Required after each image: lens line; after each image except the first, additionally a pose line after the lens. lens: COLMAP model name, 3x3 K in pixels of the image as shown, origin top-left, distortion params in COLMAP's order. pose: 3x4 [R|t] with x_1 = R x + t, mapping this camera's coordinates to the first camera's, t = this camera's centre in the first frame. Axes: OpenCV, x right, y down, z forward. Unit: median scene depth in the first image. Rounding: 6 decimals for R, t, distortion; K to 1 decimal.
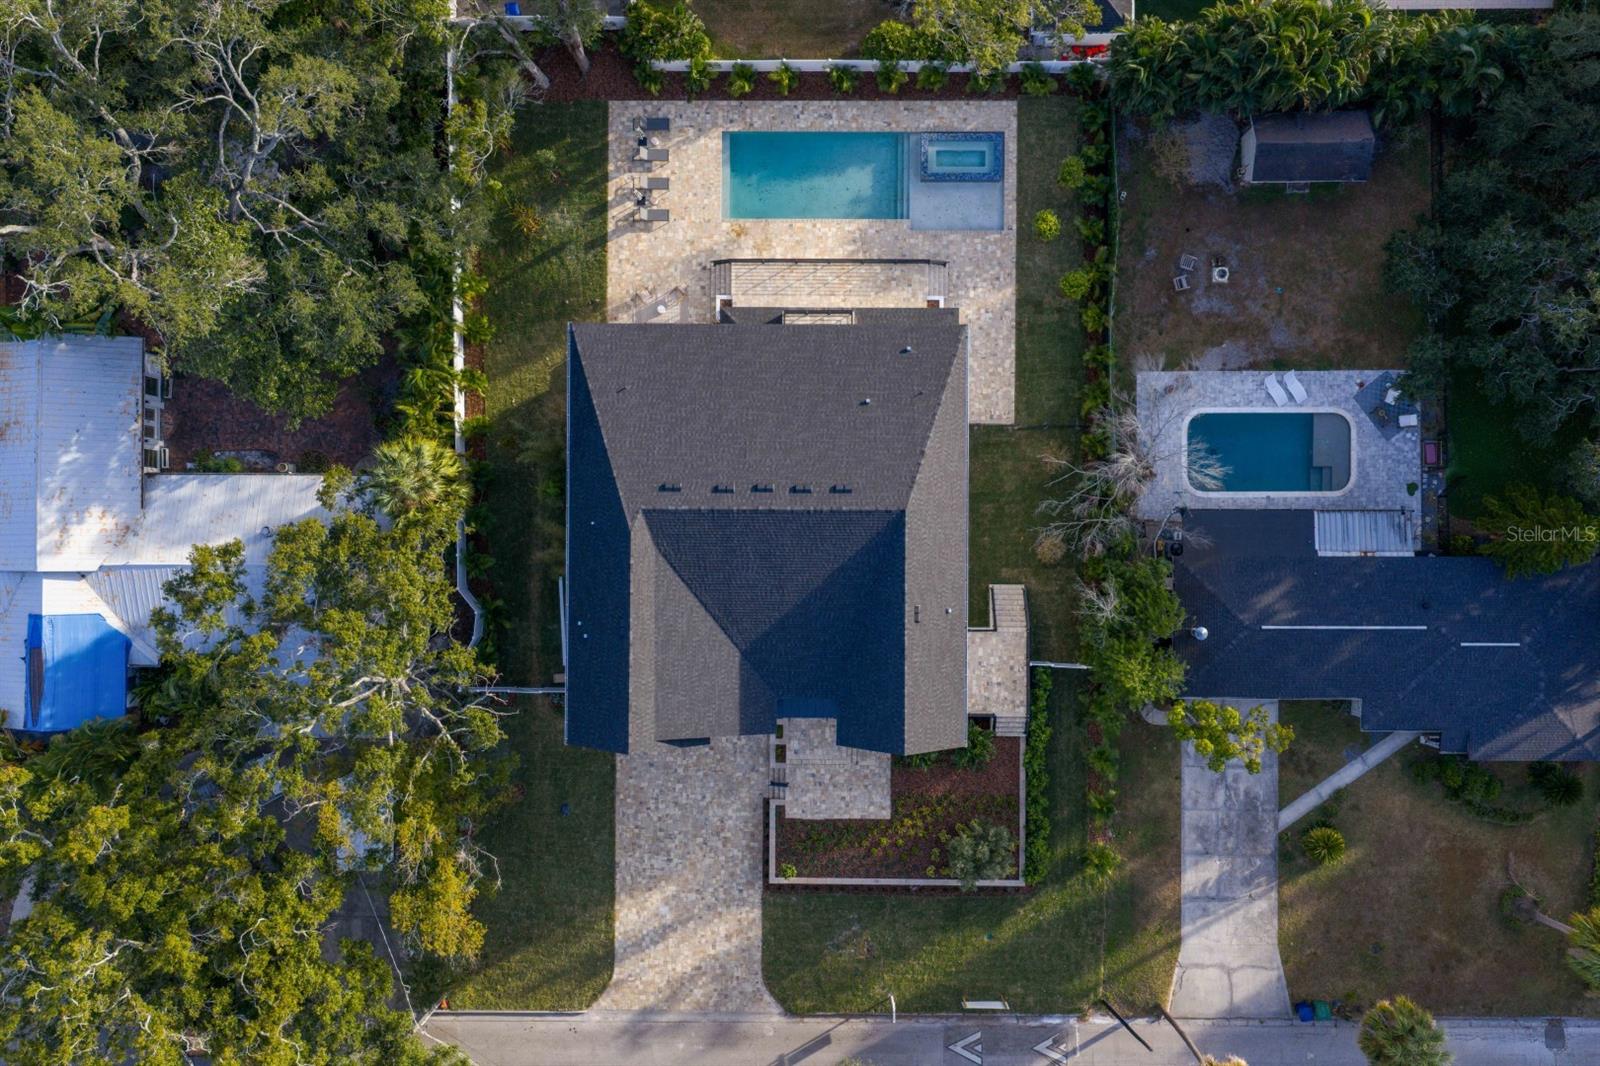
lens RADIAL K [[1392.4, 0, 800.0], [0, 1392.4, 533.0], [0, 0, 1]] dist [0.004050, -0.000689]
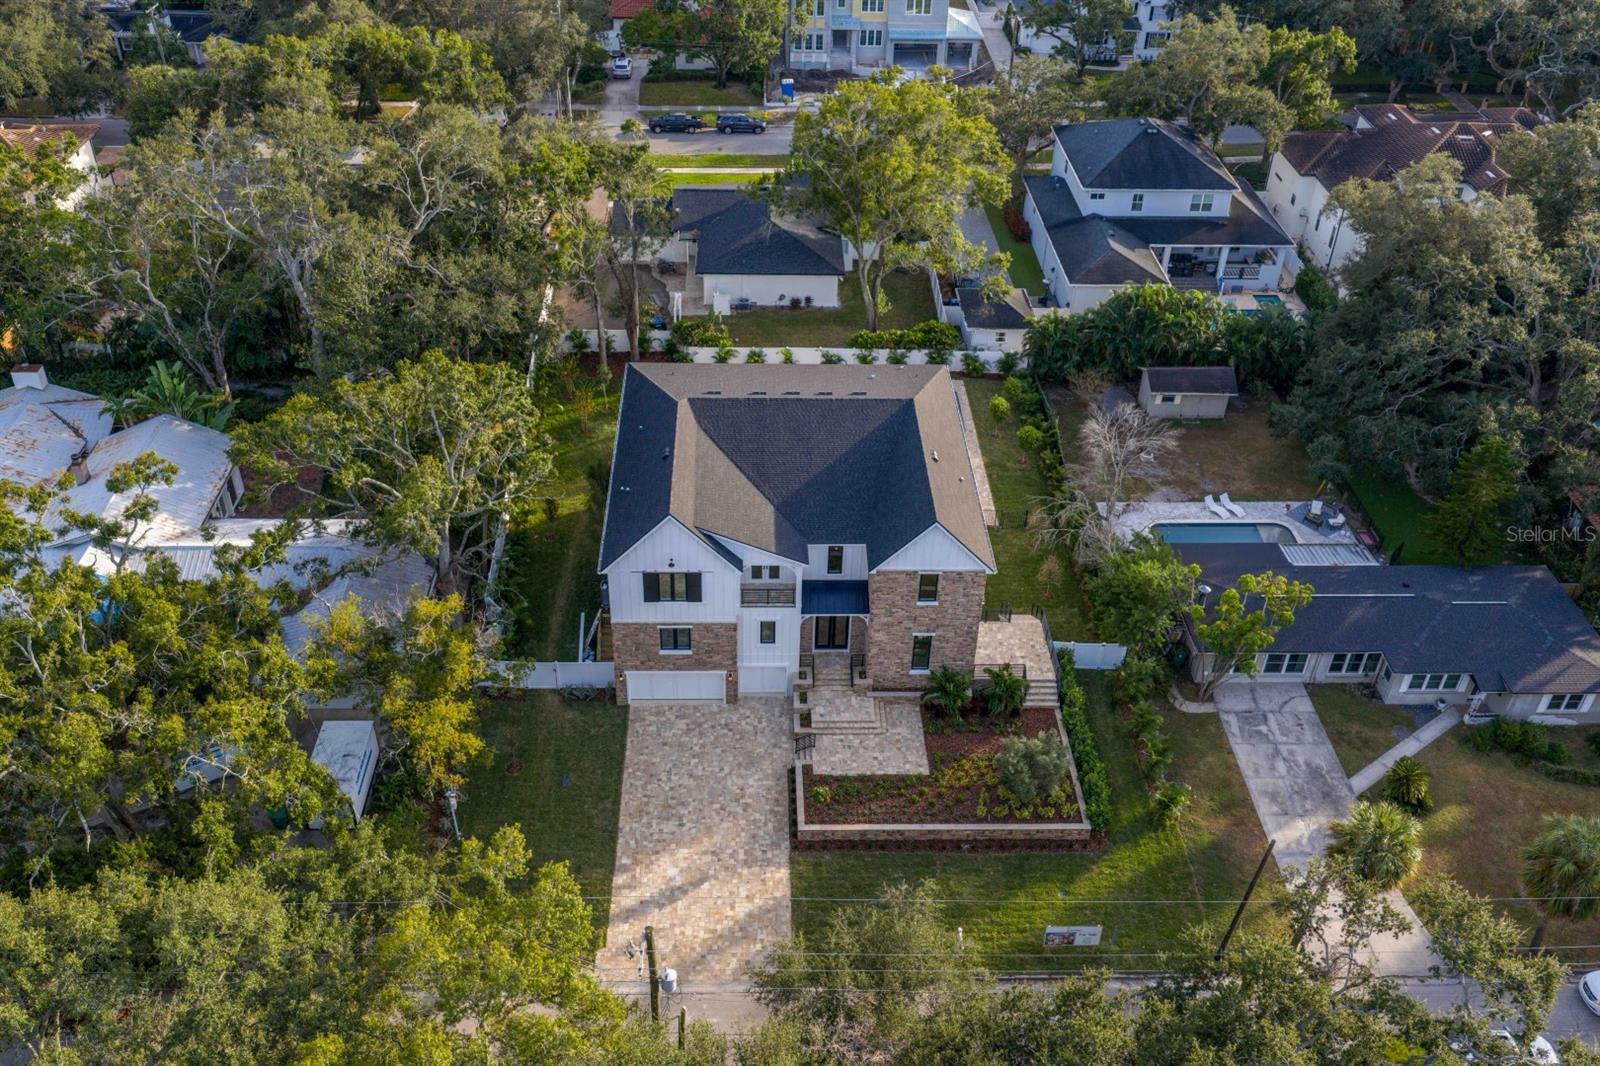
lens RADIAL K [[1392.4, 0, 800.0], [0, 1392.4, 533.0], [0, 0, 1]] dist [0.004050, -0.000689]
pose [[0.998521, 0.009033, 0.053612, -0.068326], [0.037679, 0.595904, -0.802171, 0.826702], [-0.039193, 0.803005, 0.594682, 0.337171]]
